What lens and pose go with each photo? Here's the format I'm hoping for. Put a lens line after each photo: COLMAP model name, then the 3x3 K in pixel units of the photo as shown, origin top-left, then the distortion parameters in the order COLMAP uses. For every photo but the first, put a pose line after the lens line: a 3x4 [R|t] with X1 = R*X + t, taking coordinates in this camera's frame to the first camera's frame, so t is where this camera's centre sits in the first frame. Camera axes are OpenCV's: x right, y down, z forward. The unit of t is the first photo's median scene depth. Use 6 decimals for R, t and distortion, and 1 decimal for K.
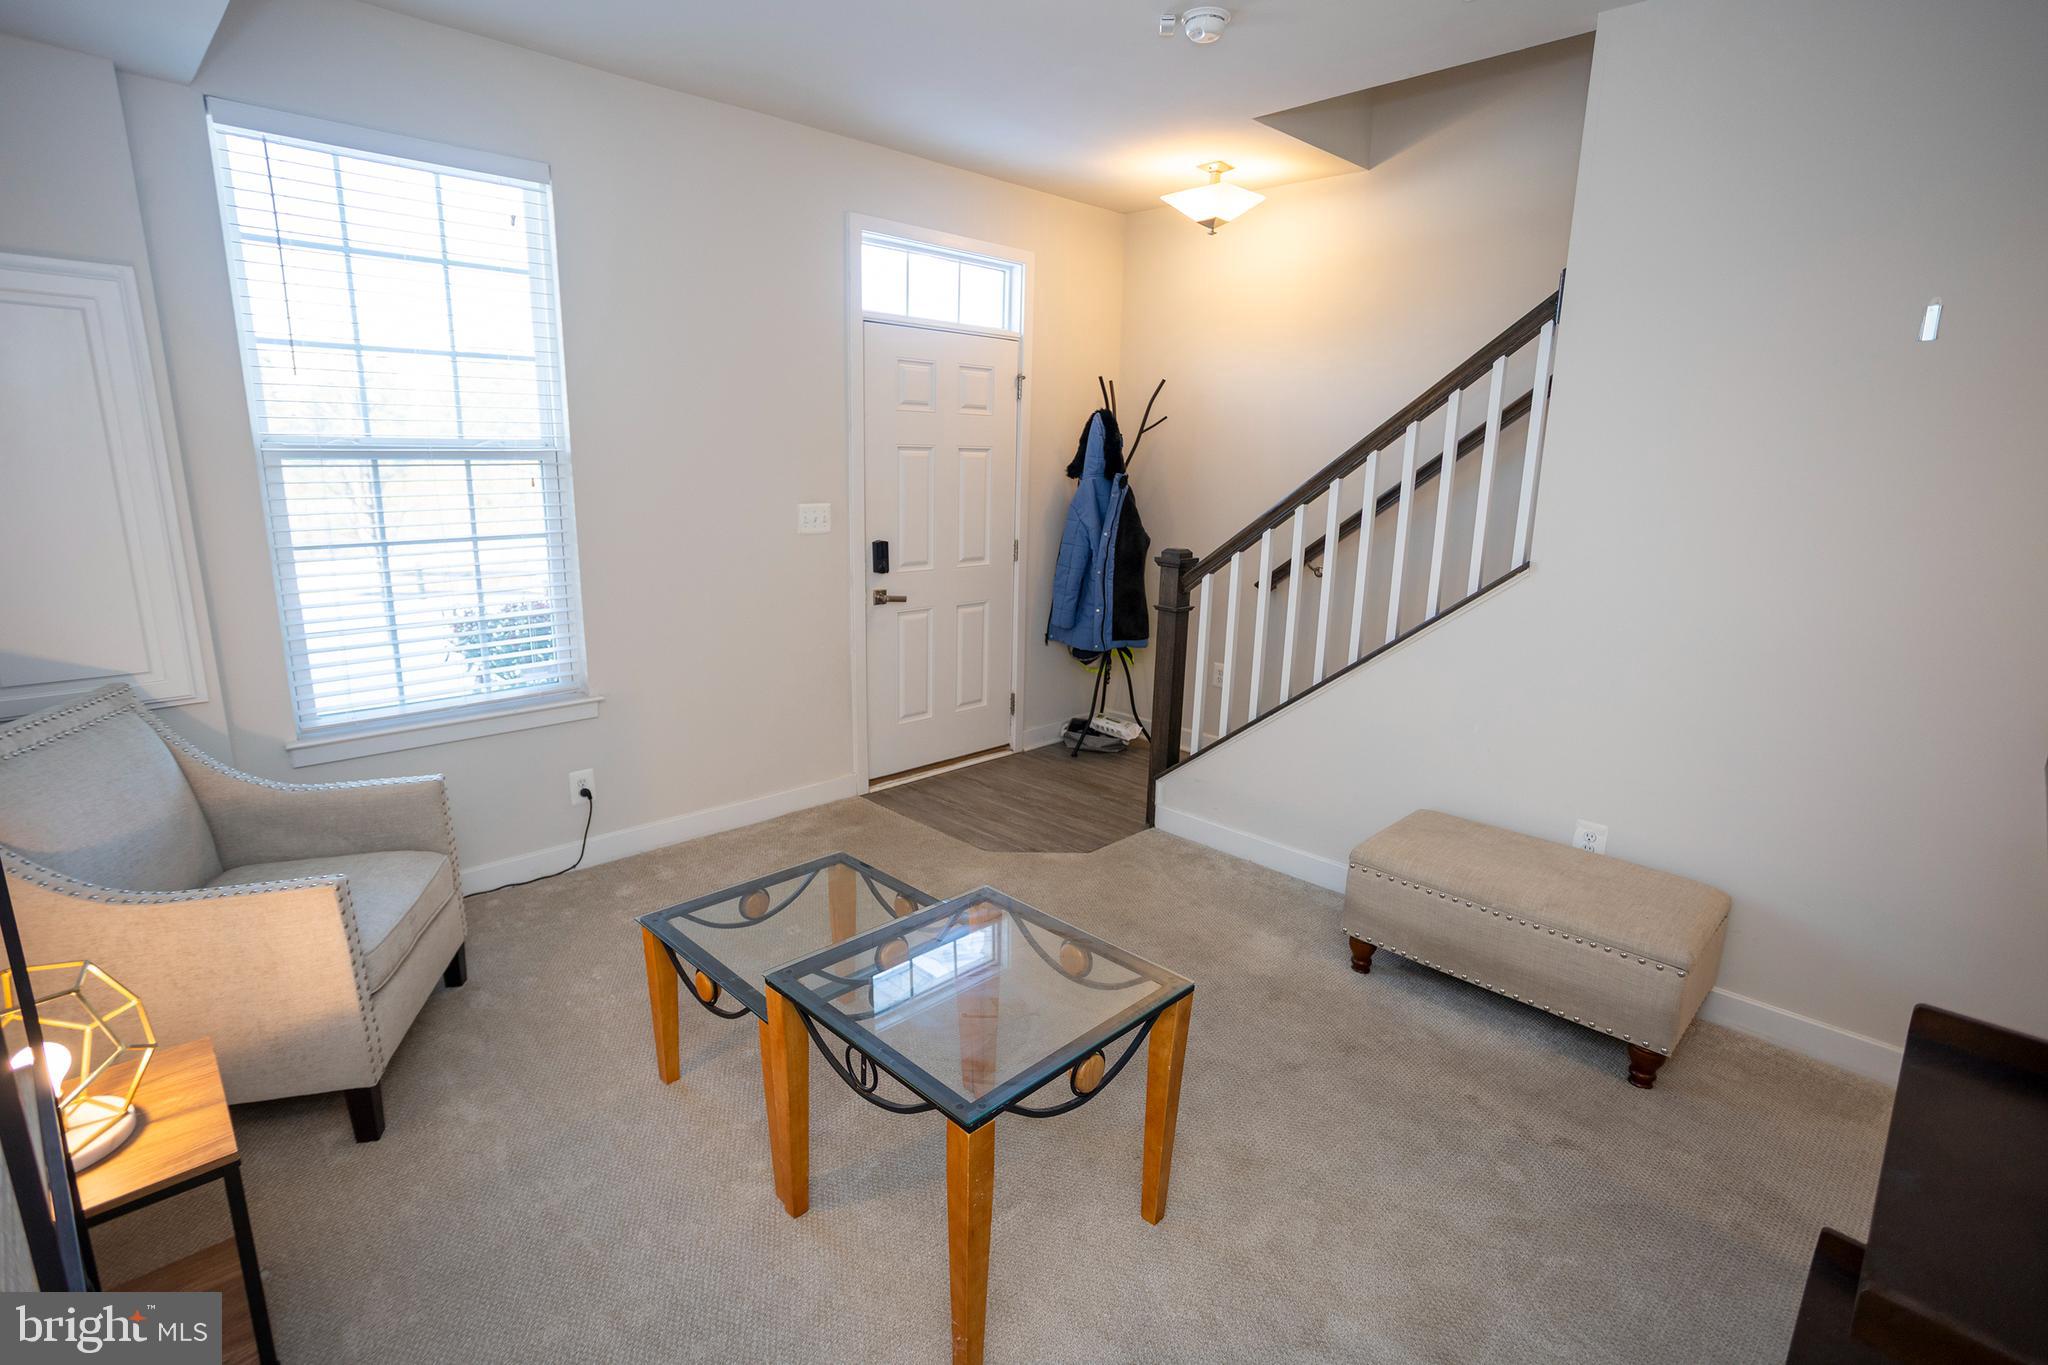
lens RADIAL K [[991.4, 0, 1000.1], [0, 991.4, 668.3], [0, 0, 1]] dist [-0.055145, 0.033578]
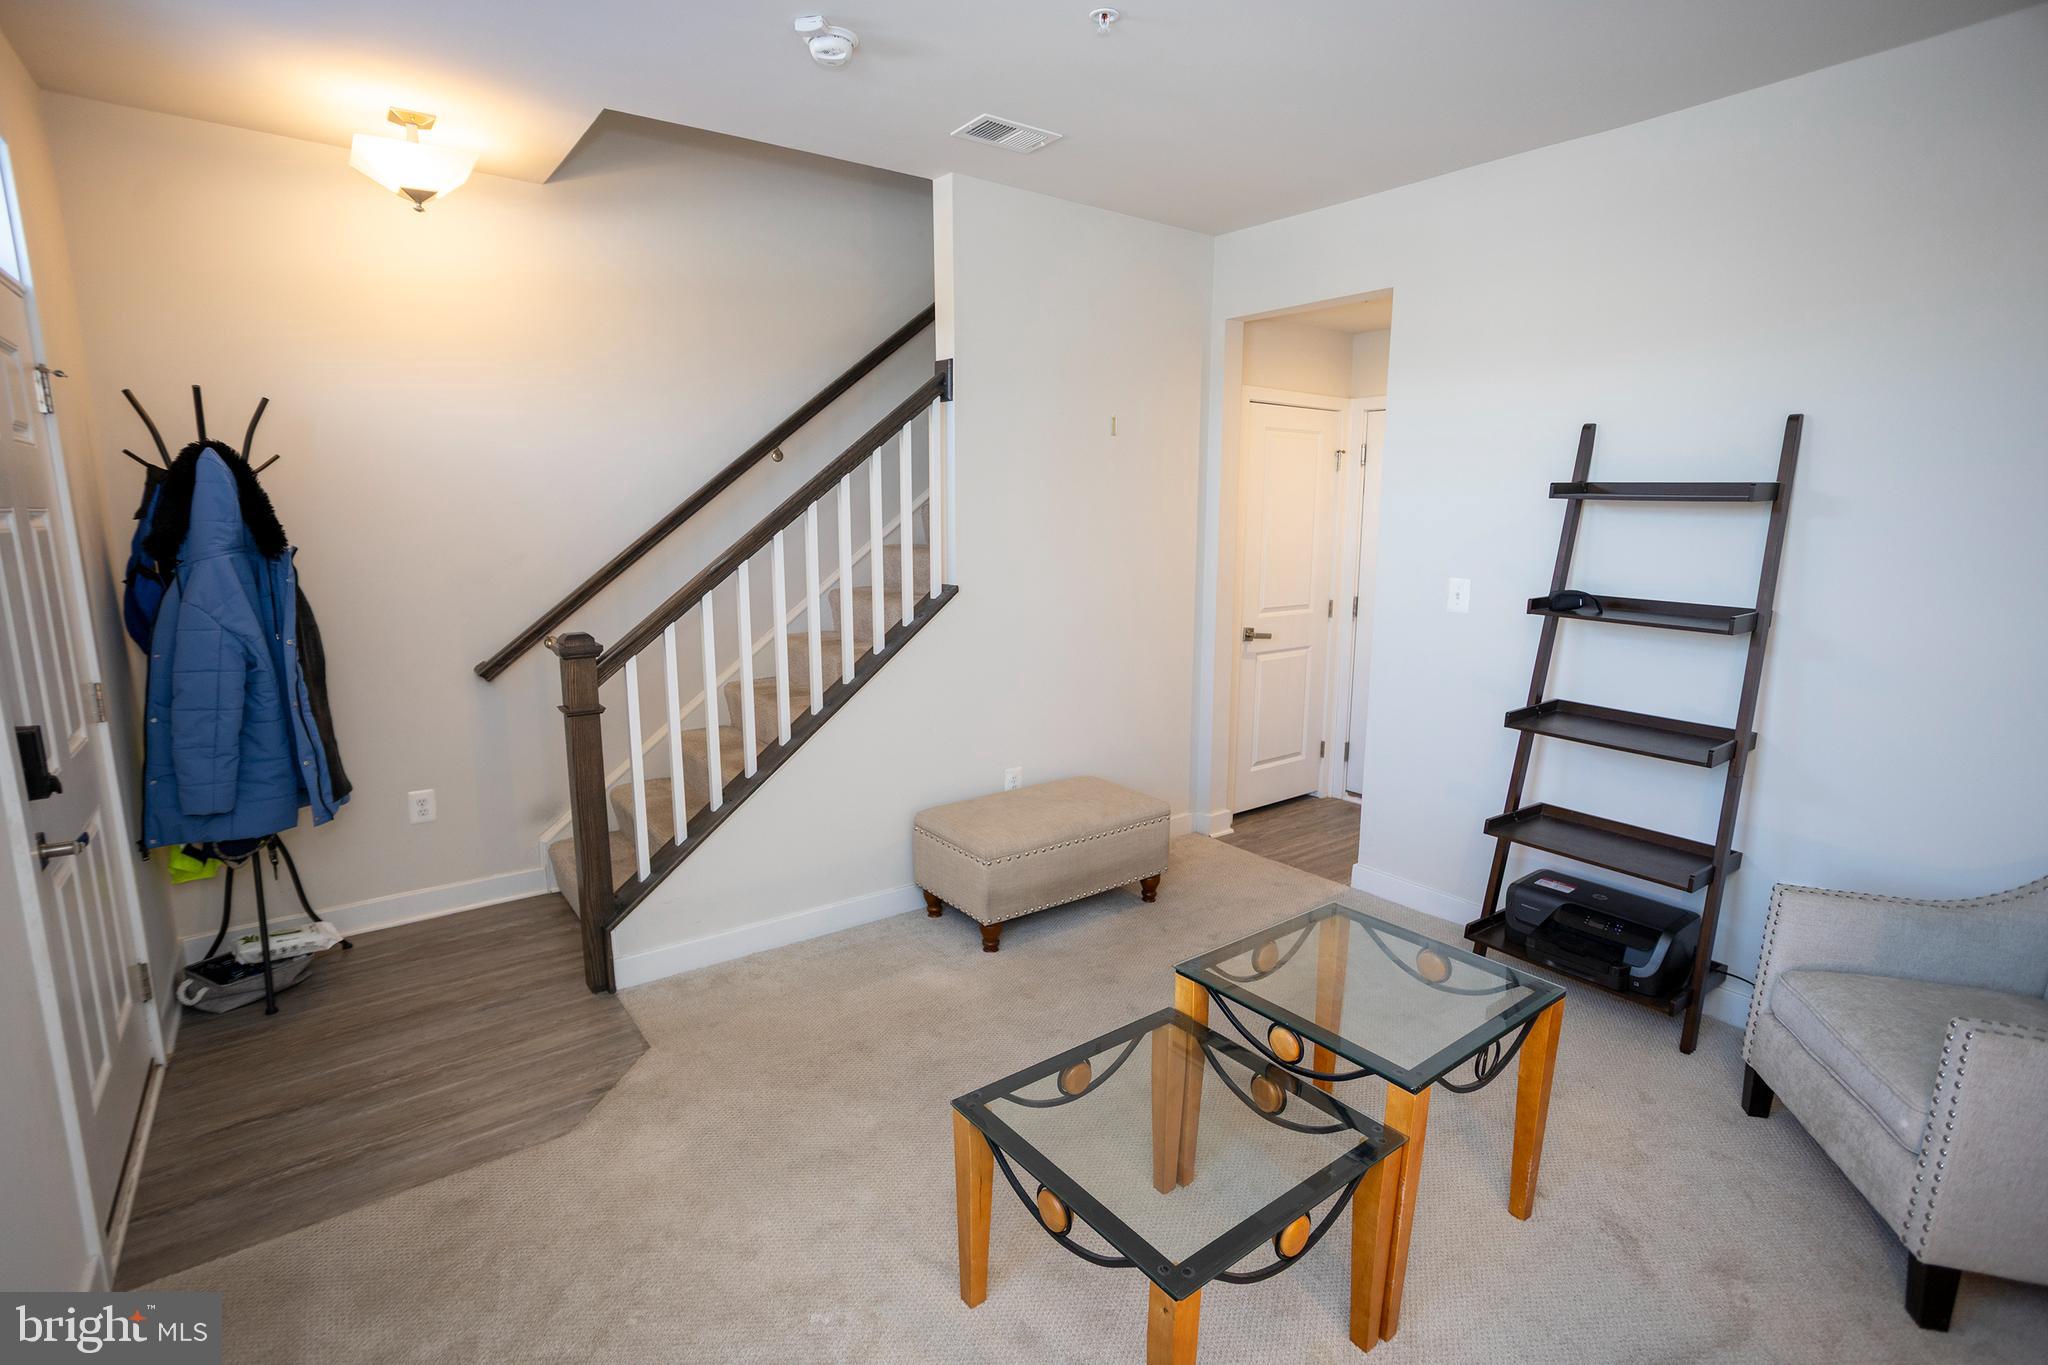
lens RADIAL K [[991.4, 0, 1000.1], [0, 991.4, 668.3], [0, 0, 1]] dist [-0.055145, 0.033578]
pose [[0.119224, -0.170233, 0.978165, -0.556755], [0.215789, 0.966085, 0.141829, -0.135935], [-0.969134, 0.194168, 0.151915, 0.597478]]
